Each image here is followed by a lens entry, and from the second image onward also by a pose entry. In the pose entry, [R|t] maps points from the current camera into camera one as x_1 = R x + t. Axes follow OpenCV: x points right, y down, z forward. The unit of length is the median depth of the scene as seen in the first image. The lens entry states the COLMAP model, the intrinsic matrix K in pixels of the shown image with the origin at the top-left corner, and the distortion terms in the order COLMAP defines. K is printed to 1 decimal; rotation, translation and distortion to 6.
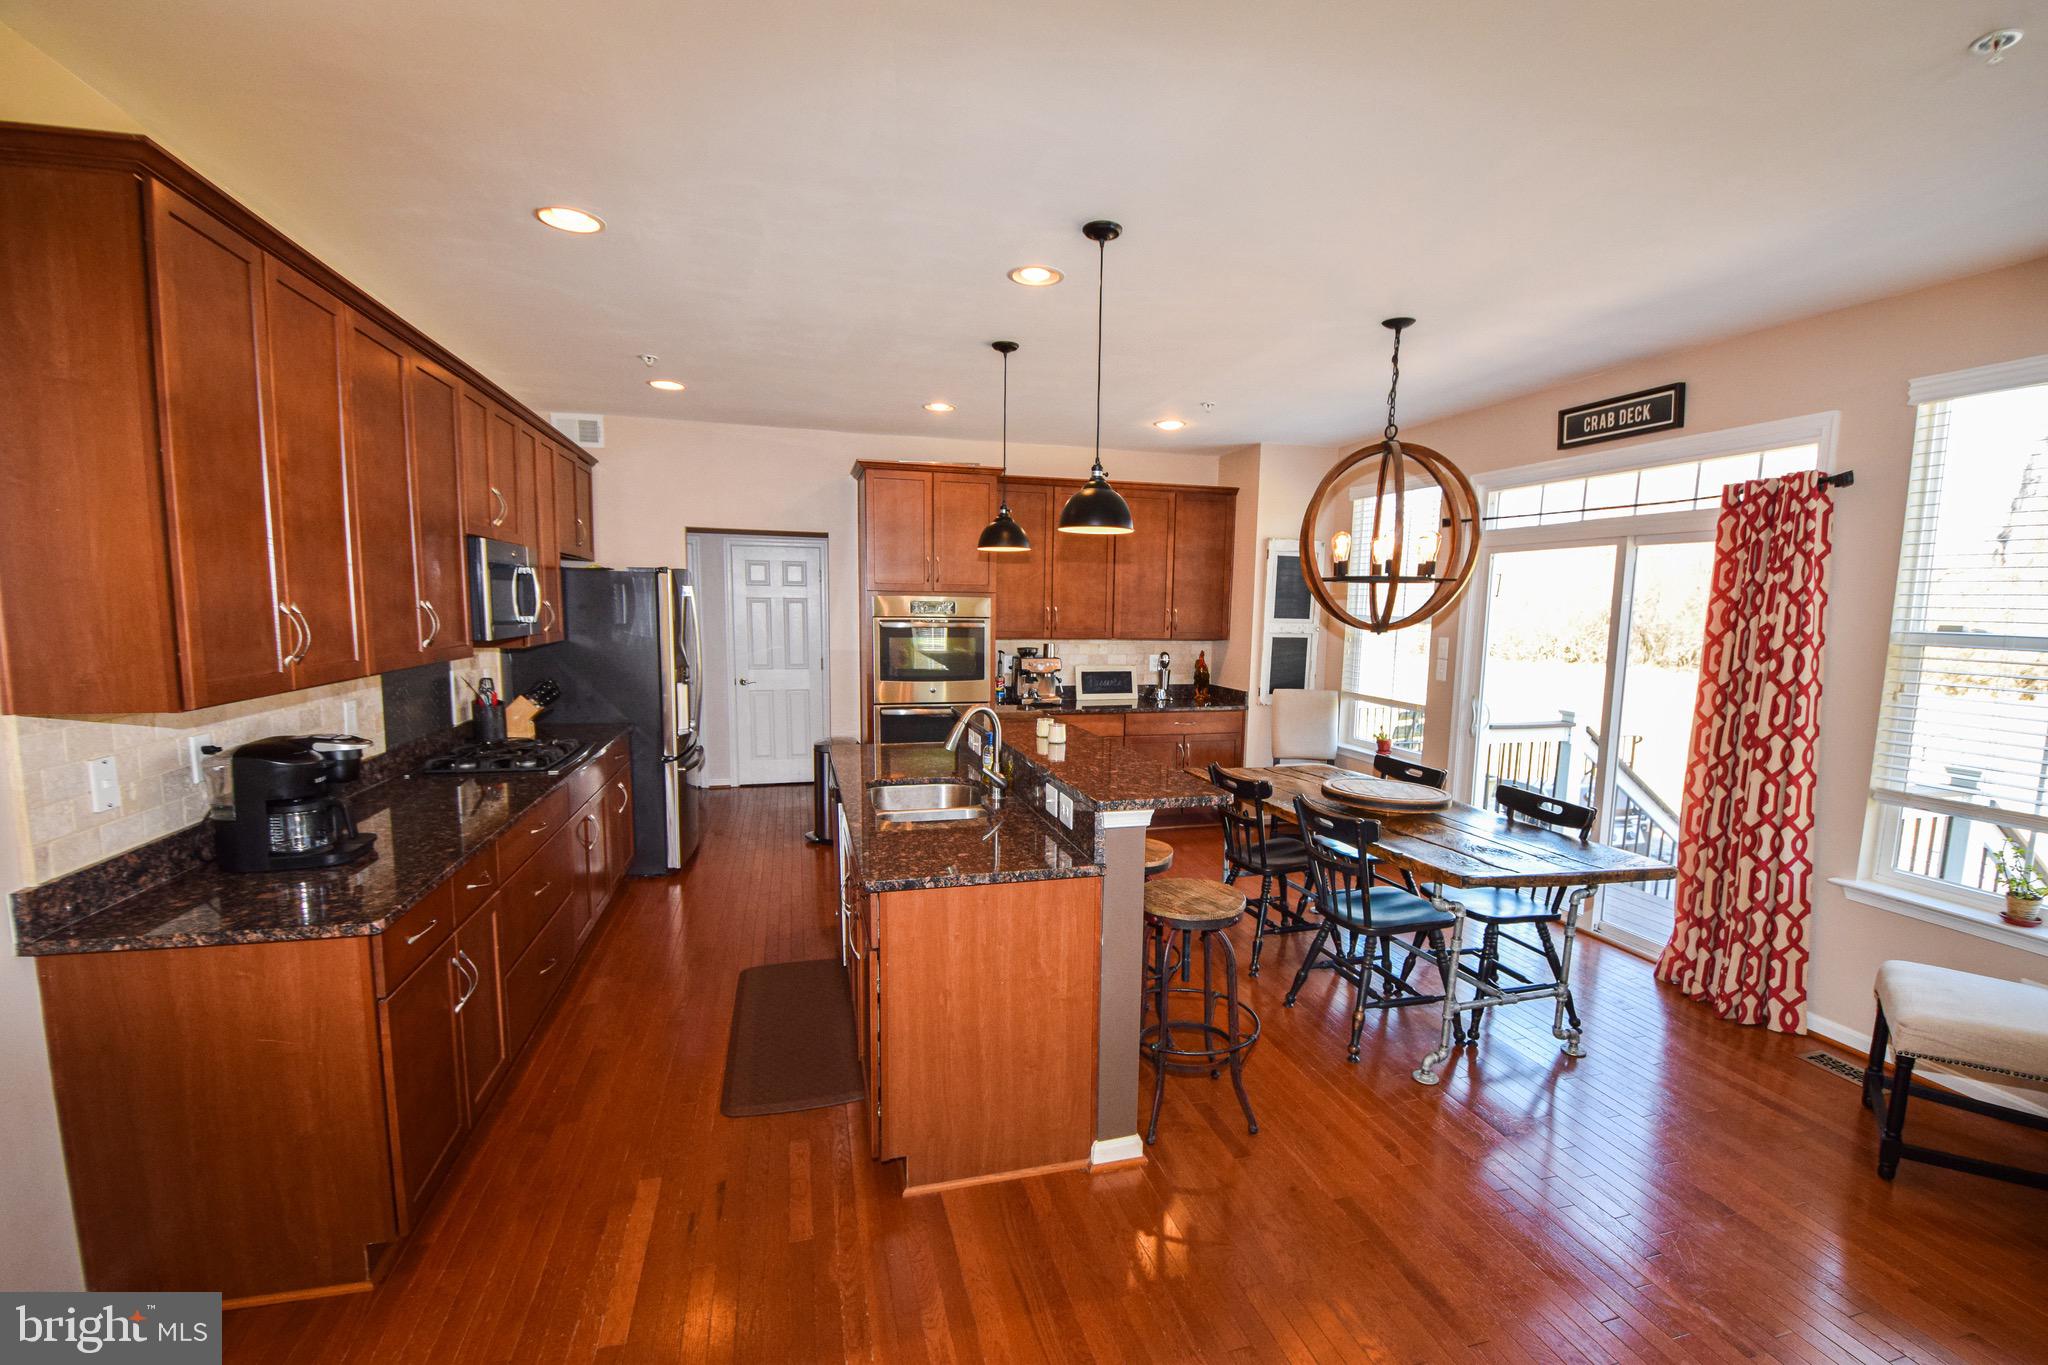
lens RADIAL K [[897.1, 0, 1036.0], [0, 897.1, 695.3], [0, 0, 1]] dist [-0.021417, -0.001936]
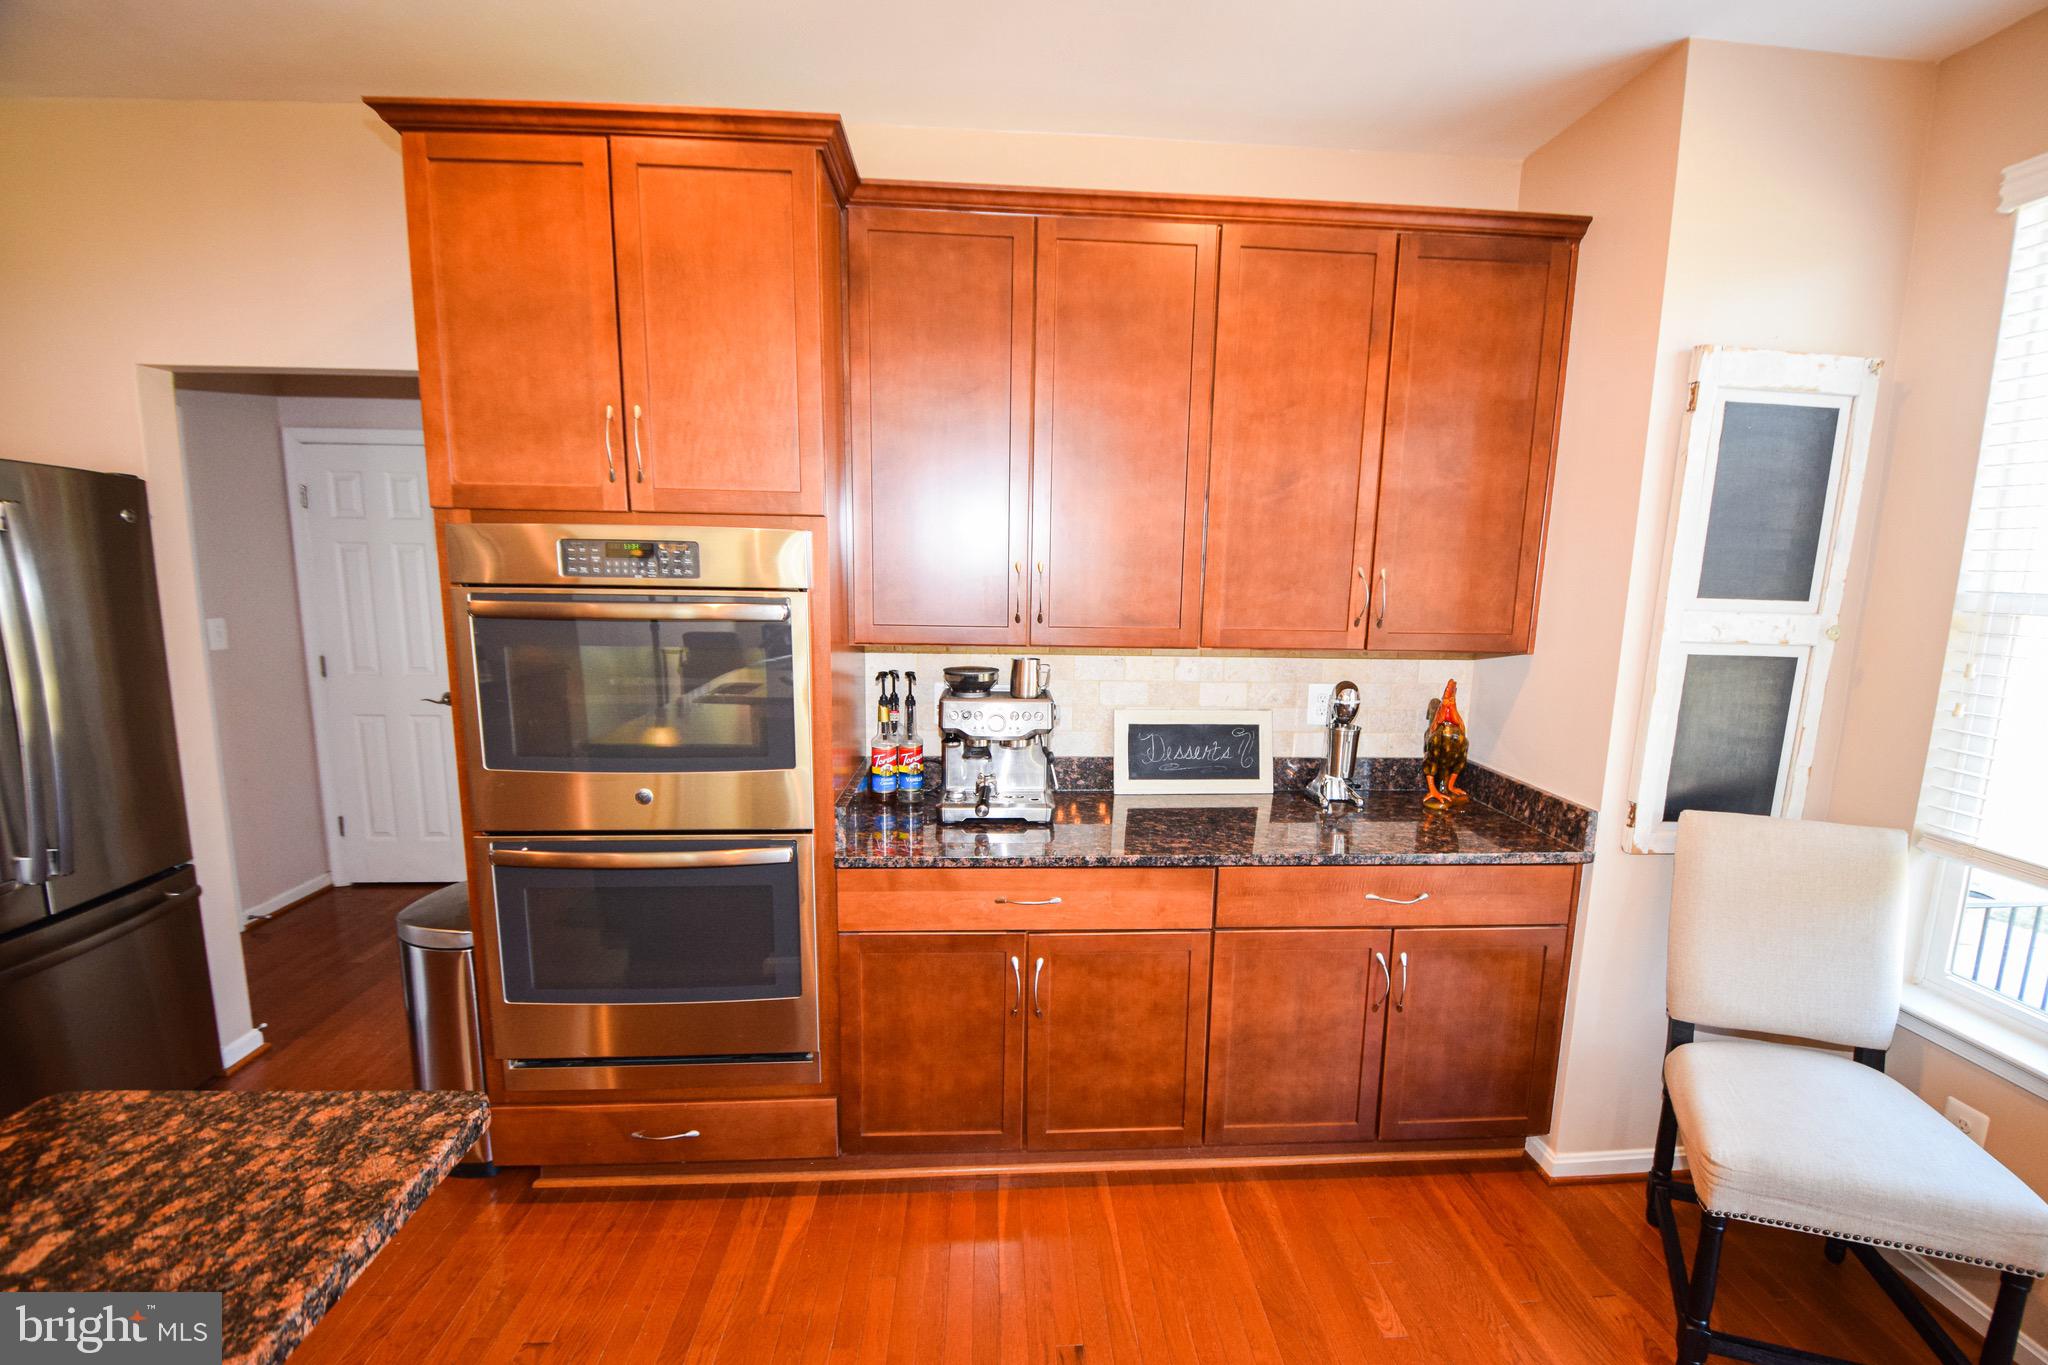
lens RADIAL K [[897.1, 0, 1017.3], [0, 897.1, 707.5], [0, 0, 1]] dist [-0.021417, -0.001936]
pose [[0.974789, 0.036356, -0.220146, 0.093401], [-0.024725, 0.998160, 0.055361, -0.056665], [0.221754, -0.048522, 0.973895, 0.614442]]
